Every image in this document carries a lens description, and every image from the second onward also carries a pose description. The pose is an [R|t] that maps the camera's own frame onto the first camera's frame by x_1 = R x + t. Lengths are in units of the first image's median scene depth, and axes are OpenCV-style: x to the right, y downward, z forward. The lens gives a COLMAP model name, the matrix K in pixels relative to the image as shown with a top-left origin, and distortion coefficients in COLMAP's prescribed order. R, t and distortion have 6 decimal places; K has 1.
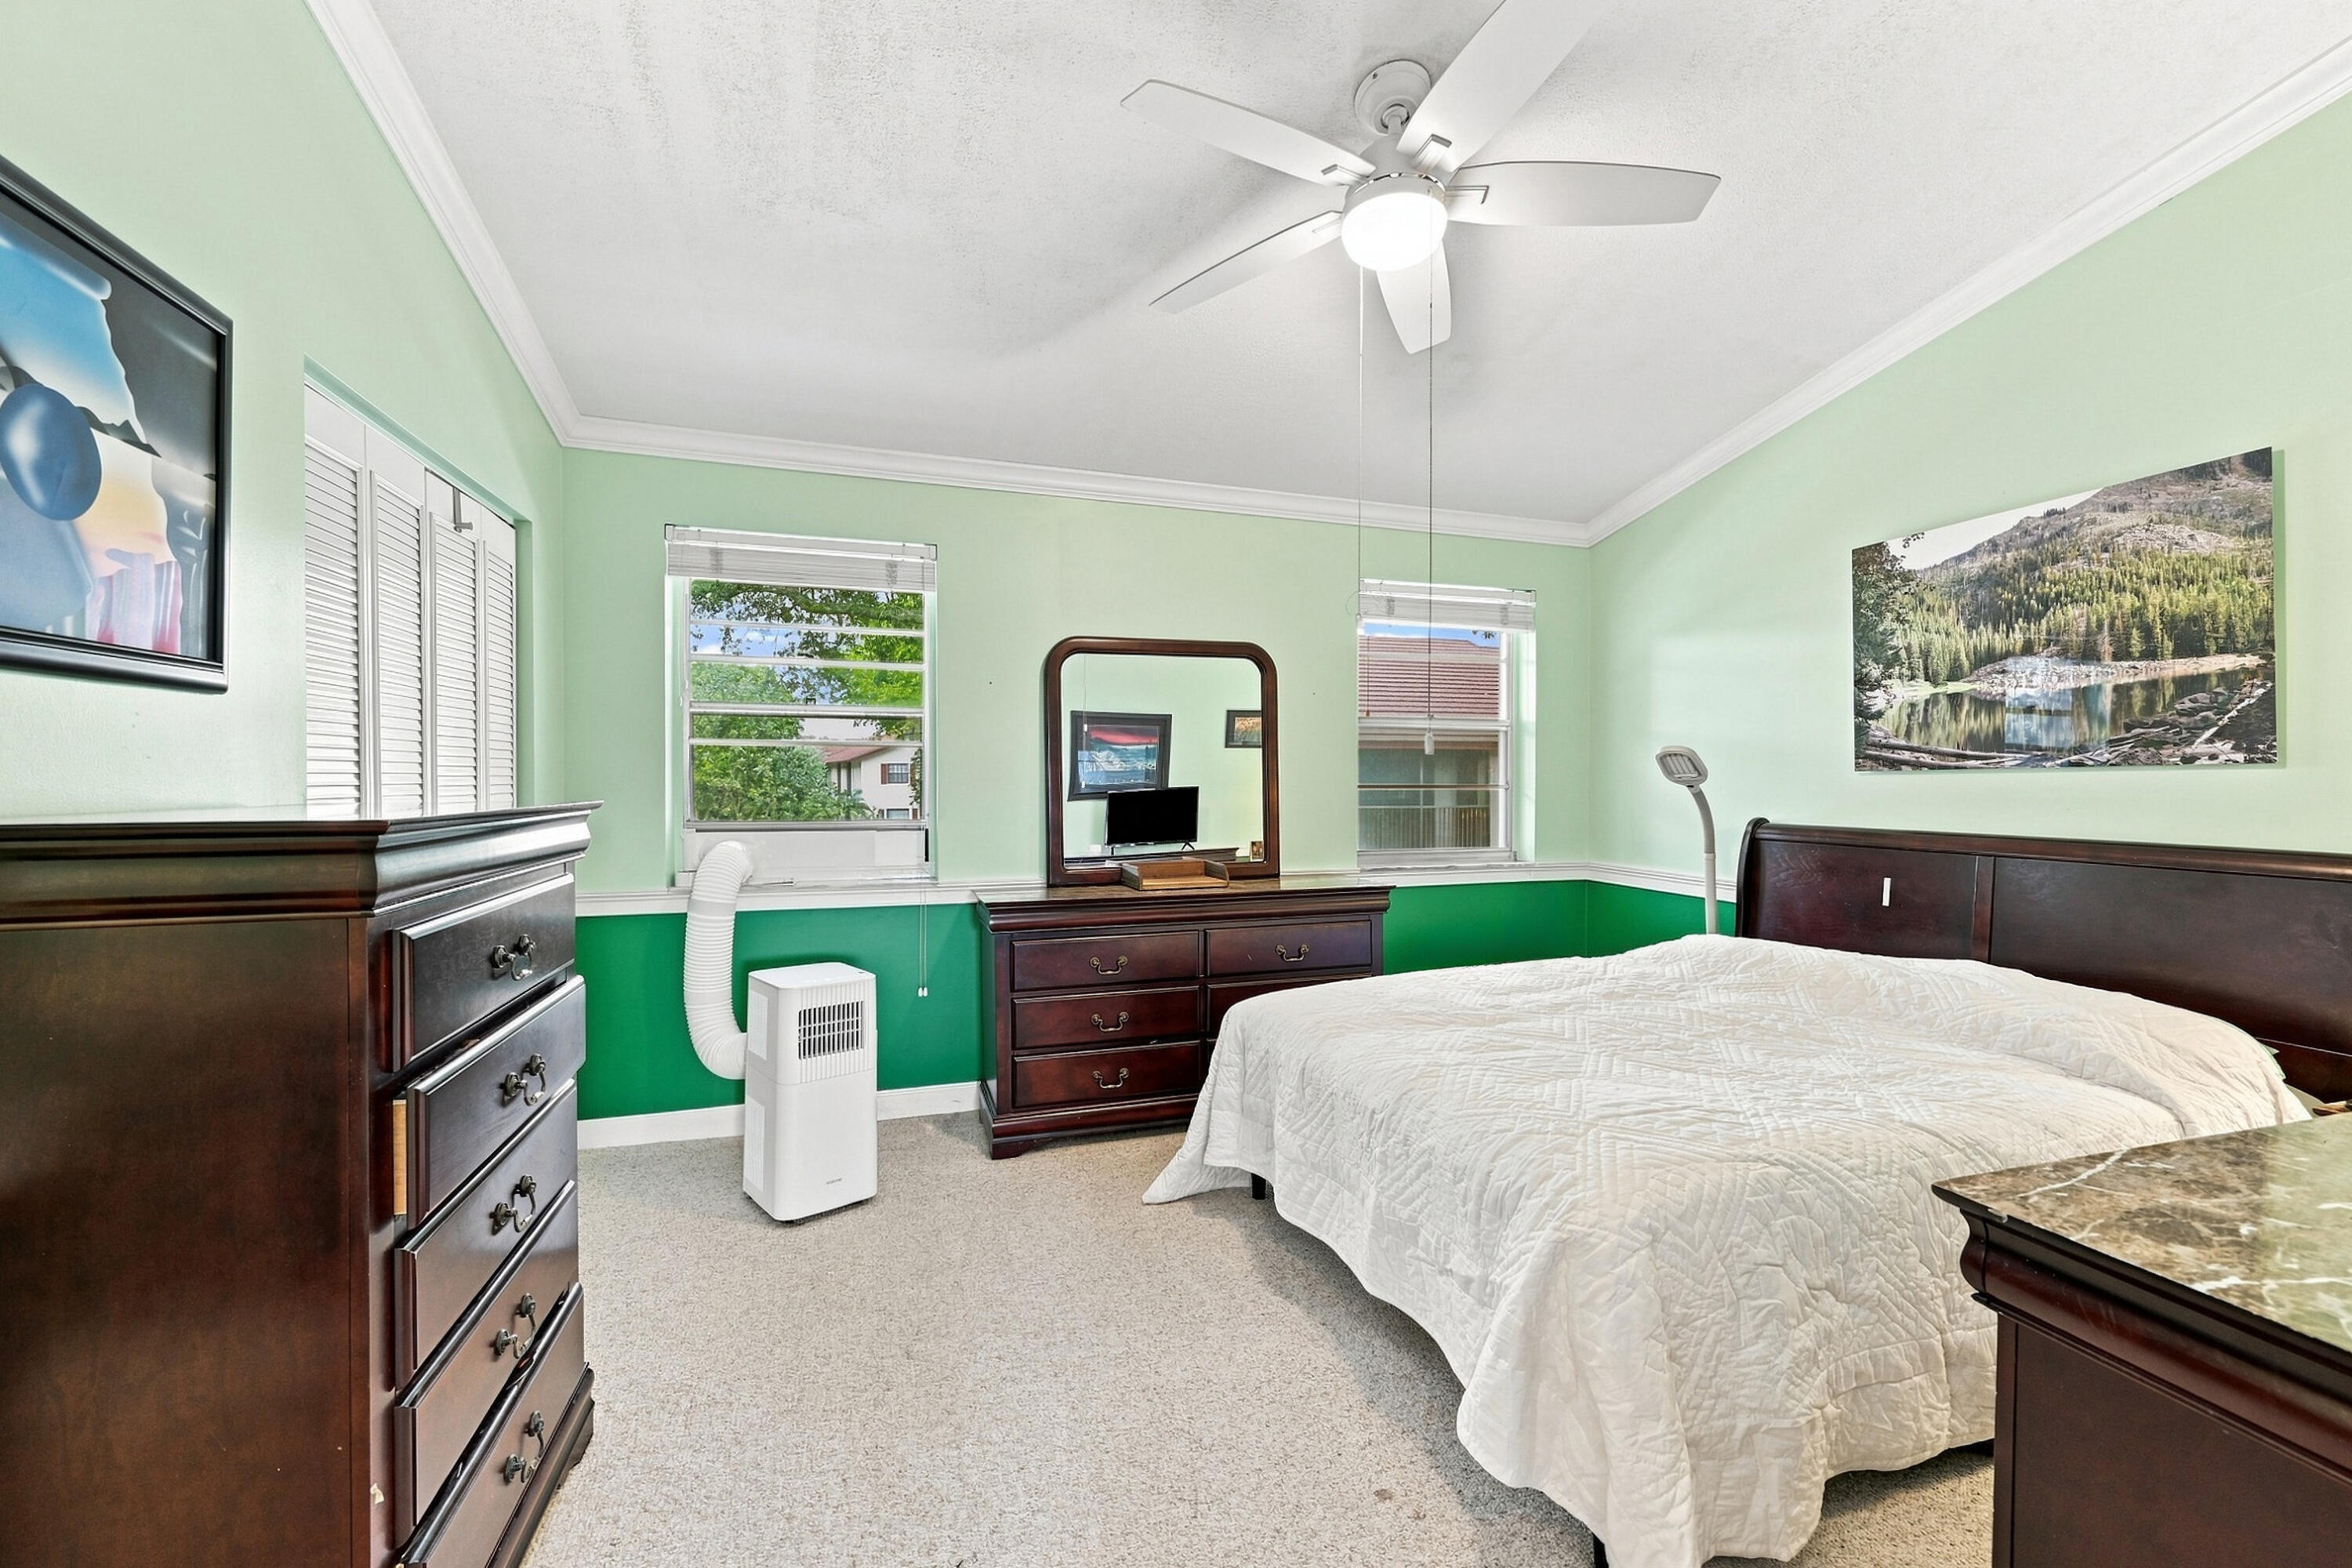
lens RADIAL K [[934.5, 0, 1167.1], [0, 934.5, 777.3], [0, 0, 1]] dist [-0.000382, 0.000197]
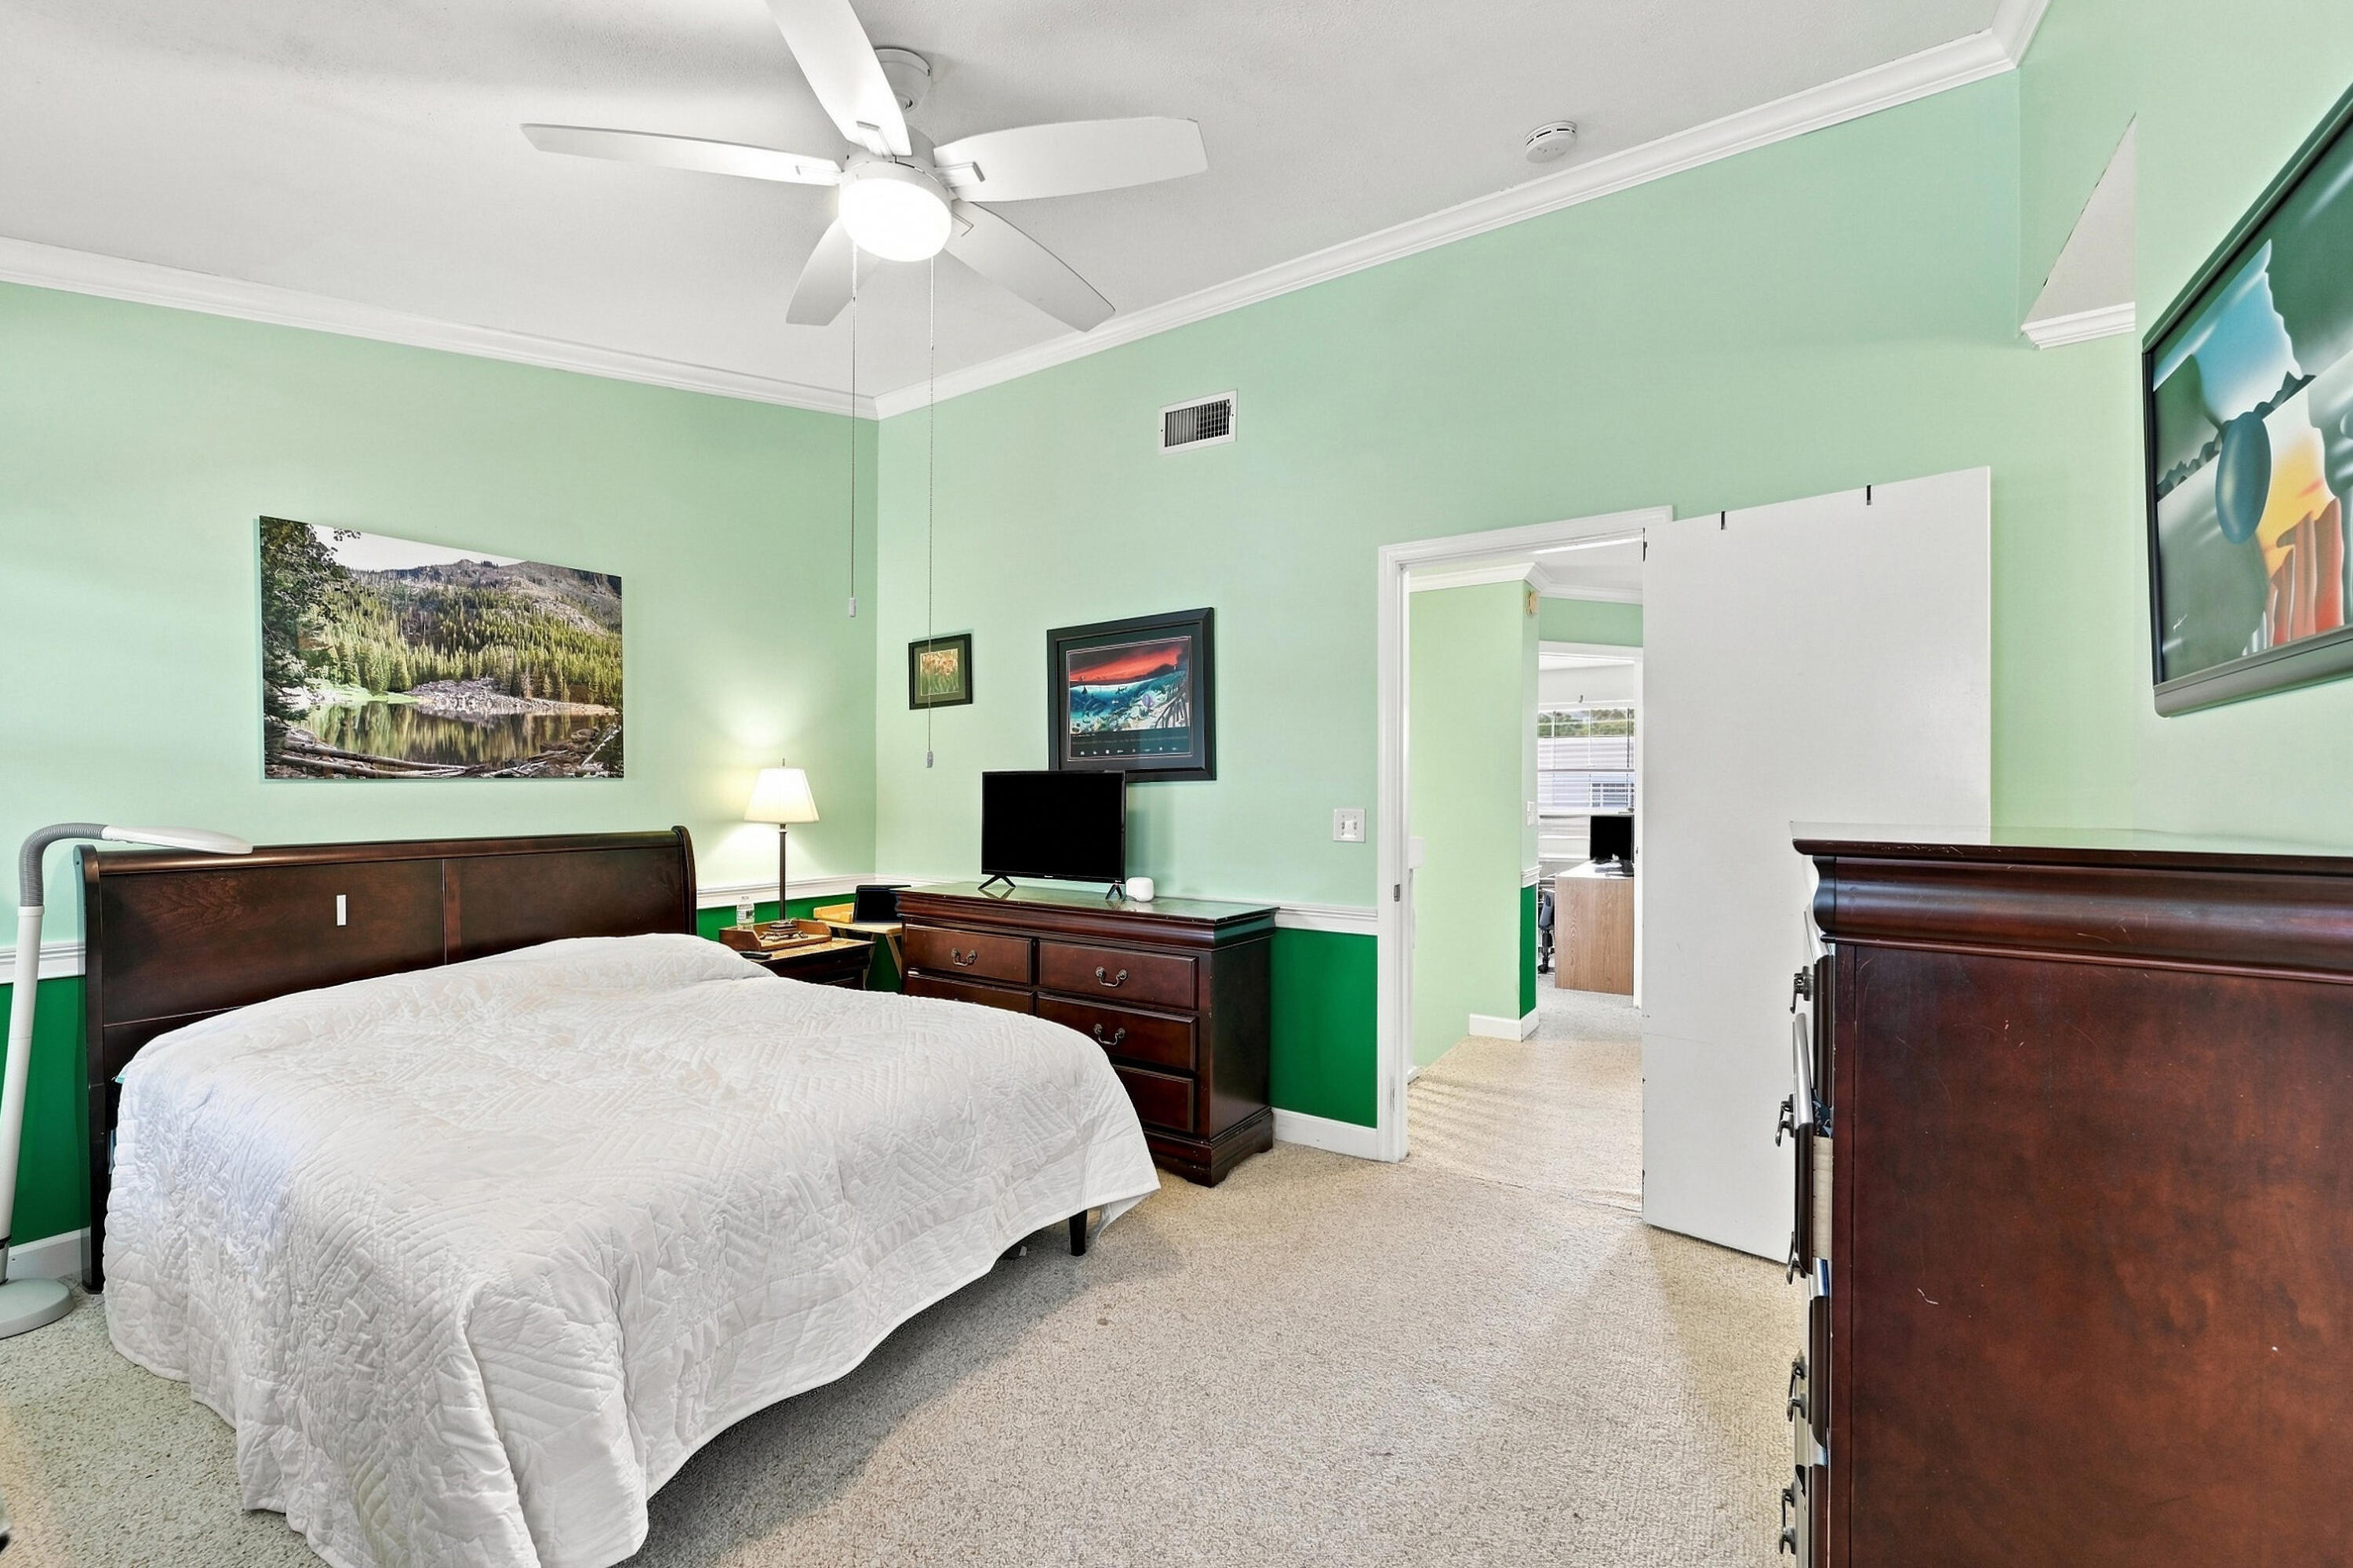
lens RADIAL K [[935.0, 0, 1168.7], [0, 935.0, 790.6], [0, 0, 1]] dist [-0.000382, 0.000197]
pose [[-0.638087, -0.004247, 0.769953, -0.514662], [-0.002146, 0.999991, 0.003737, -0.001055], [-0.769962, 0.000732, -0.638090, 1.067989]]
